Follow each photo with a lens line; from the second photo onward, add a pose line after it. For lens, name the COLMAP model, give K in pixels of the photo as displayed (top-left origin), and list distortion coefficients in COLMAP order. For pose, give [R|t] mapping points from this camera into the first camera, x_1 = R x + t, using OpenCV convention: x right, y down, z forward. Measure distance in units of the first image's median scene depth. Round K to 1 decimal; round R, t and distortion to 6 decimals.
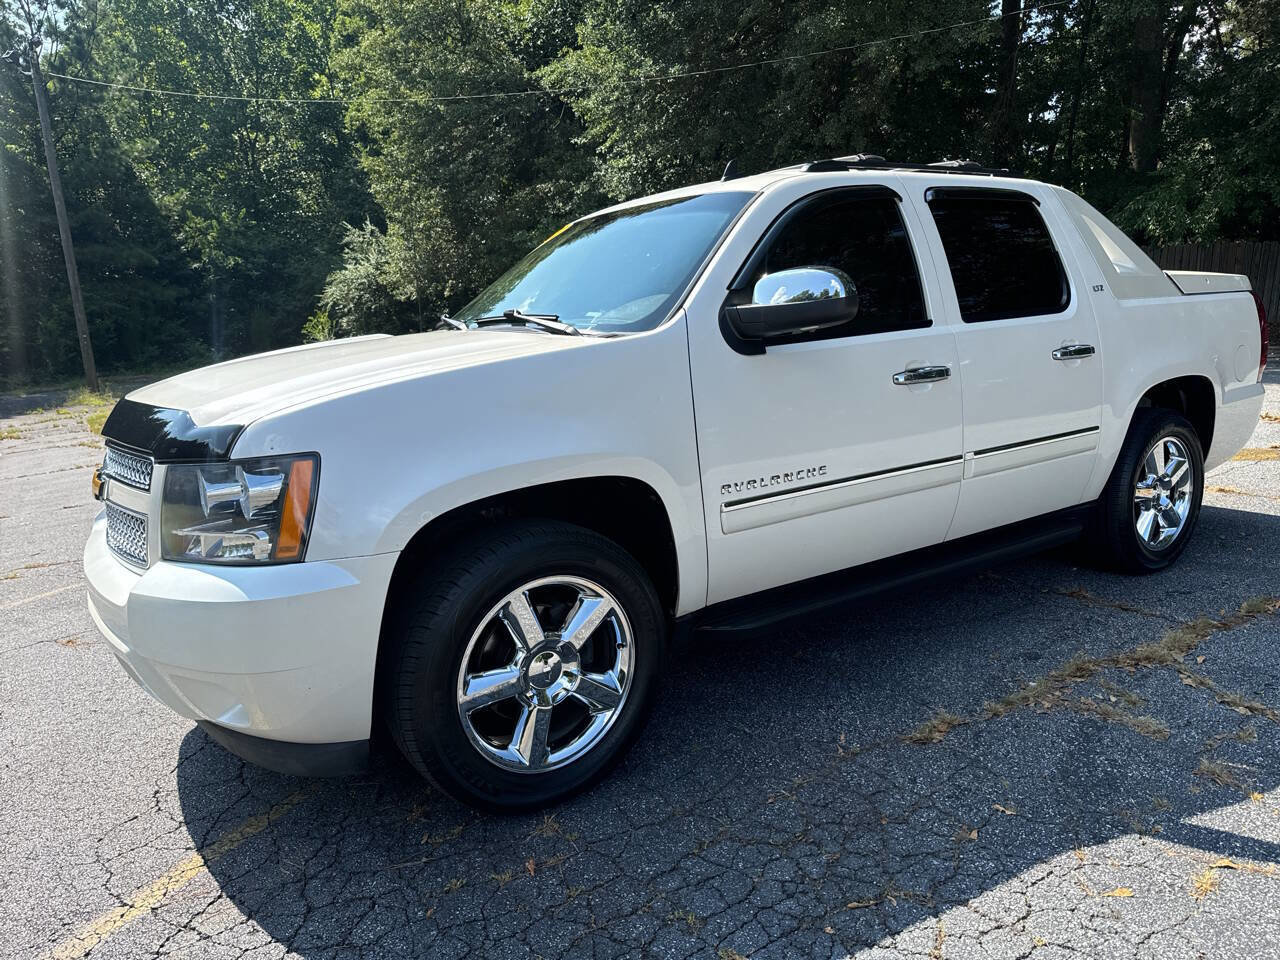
lens RADIAL K [[917.3, 0, 634.5], [0, 917.3, 482.0], [0, 0, 1]] dist [0.031091, -0.045608]
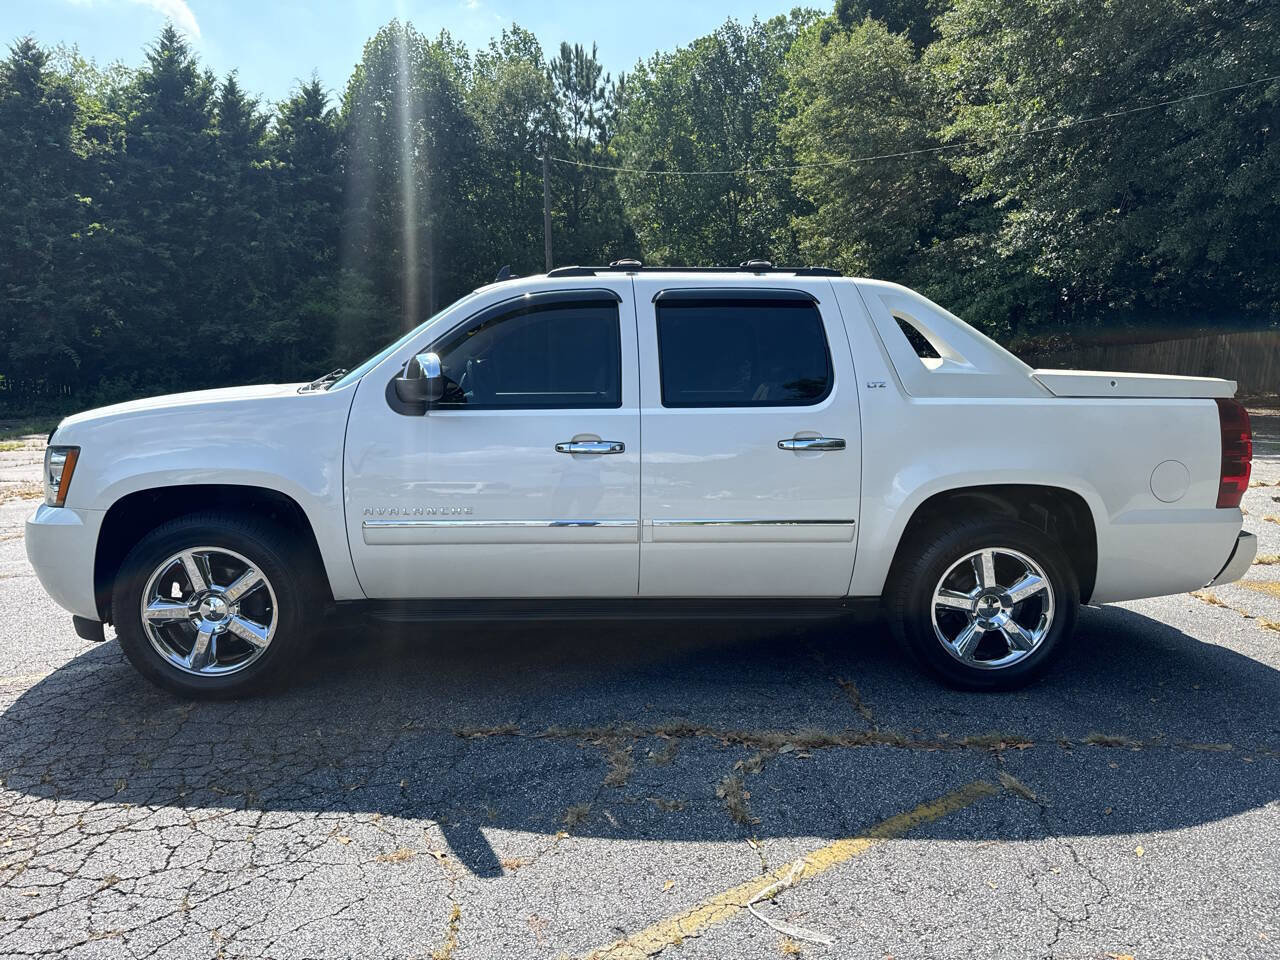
lens RADIAL K [[917.3, 0, 634.5], [0, 917.3, 482.0], [0, 0, 1]] dist [0.031091, -0.045608]
pose [[0.852308, 0.121302, -0.508781, 0.911750], [-0.145123, 0.989387, -0.007223, -0.068391], [0.502505, 0.079992, 0.860866, 0.019131]]
